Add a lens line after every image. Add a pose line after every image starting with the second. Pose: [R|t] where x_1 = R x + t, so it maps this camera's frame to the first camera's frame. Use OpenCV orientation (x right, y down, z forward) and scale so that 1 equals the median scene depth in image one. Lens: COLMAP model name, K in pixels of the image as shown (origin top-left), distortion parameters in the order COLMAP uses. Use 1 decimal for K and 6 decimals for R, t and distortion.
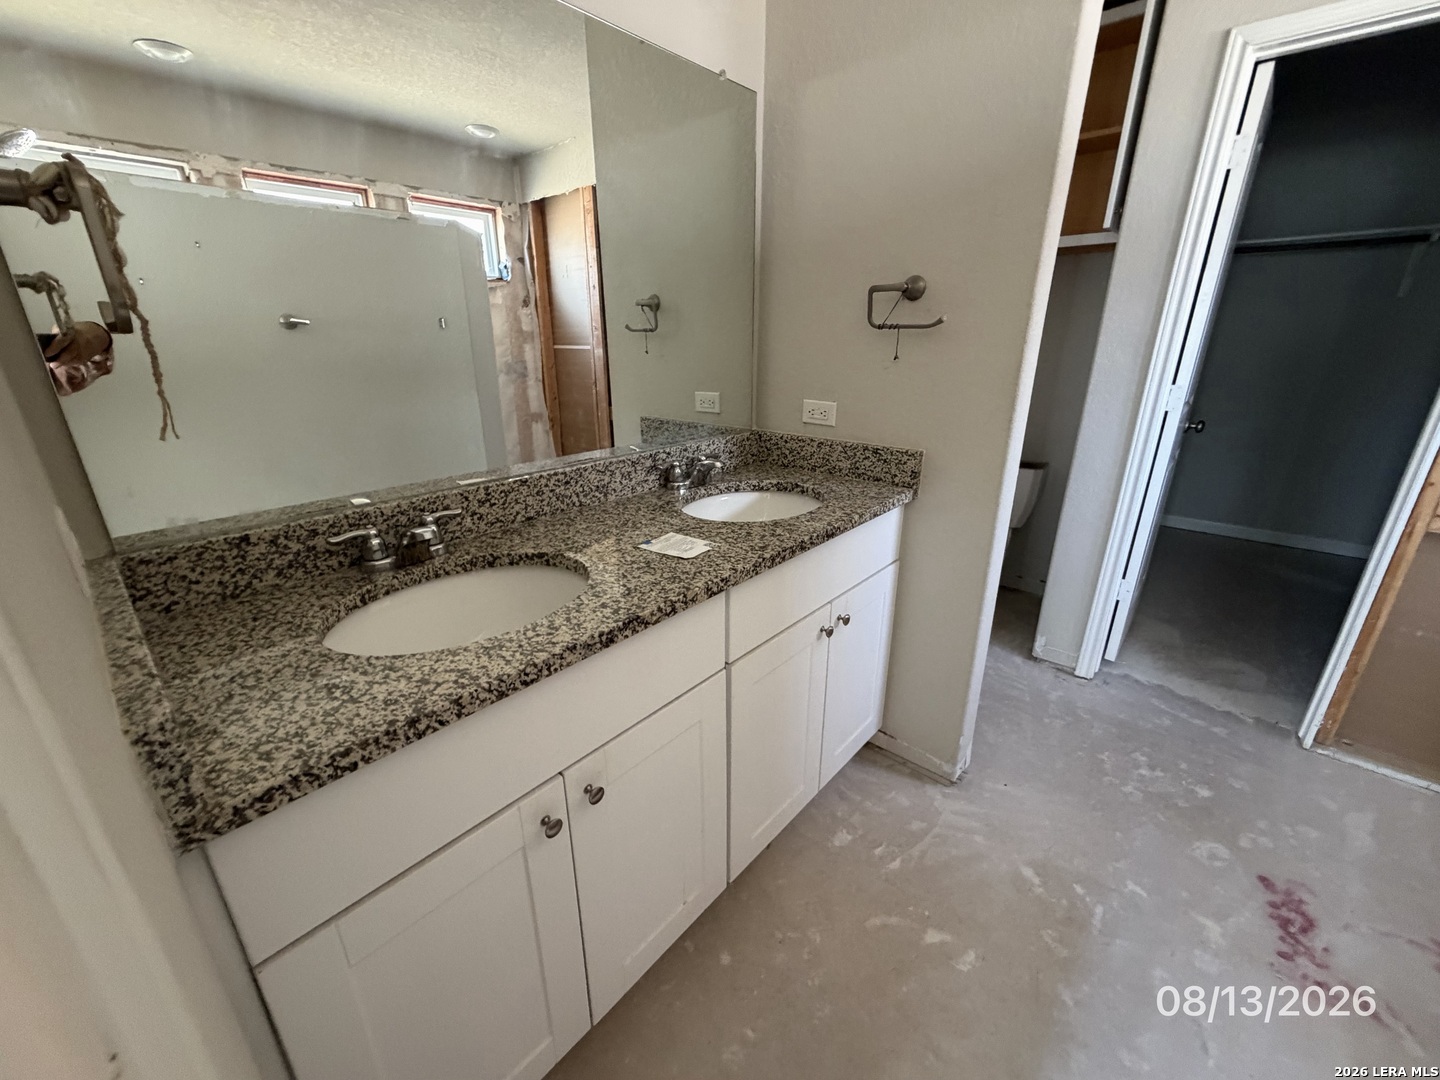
lens RADIAL K [[578.3, 0, 715.6], [0, 578.3, 541.4], [0, 0, 1]] dist [0.001718, 0.000153]
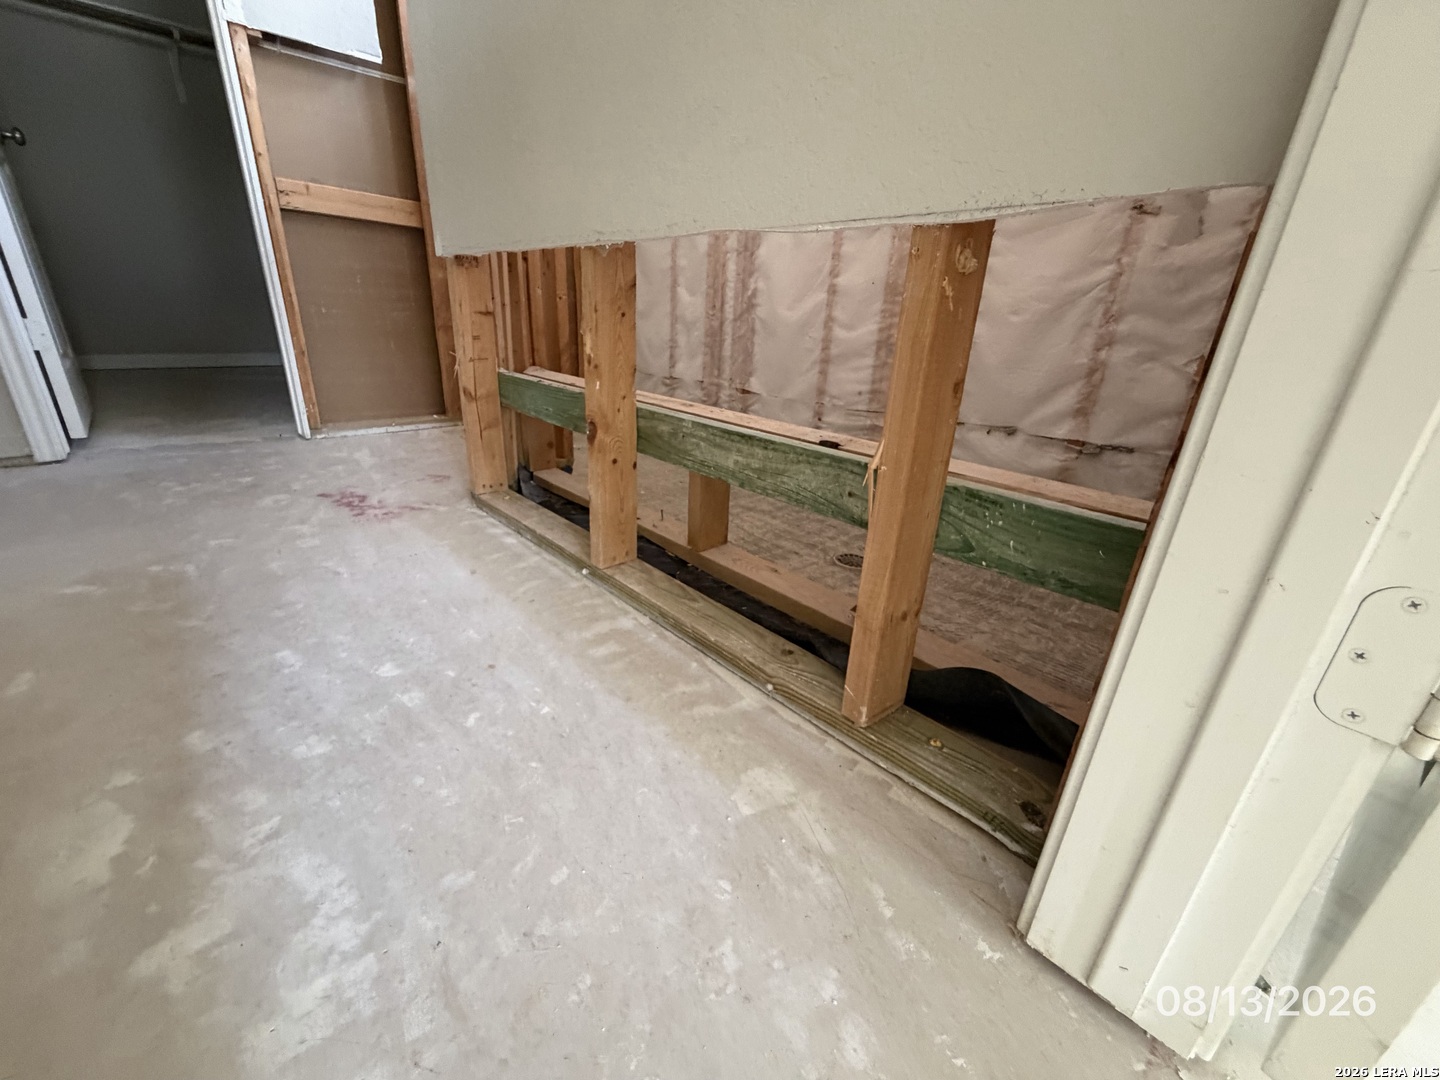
lens RADIAL K [[578.3, 0, 715.6], [0, 578.3, 541.4], [0, 0, 1]] dist [0.001718, 0.000153]
pose [[0.093913, -0.357680, 0.929110, -0.016669], [0.290075, 0.902575, 0.318144, 0.531594], [-0.952385, 0.239633, 0.188518, 0.120621]]
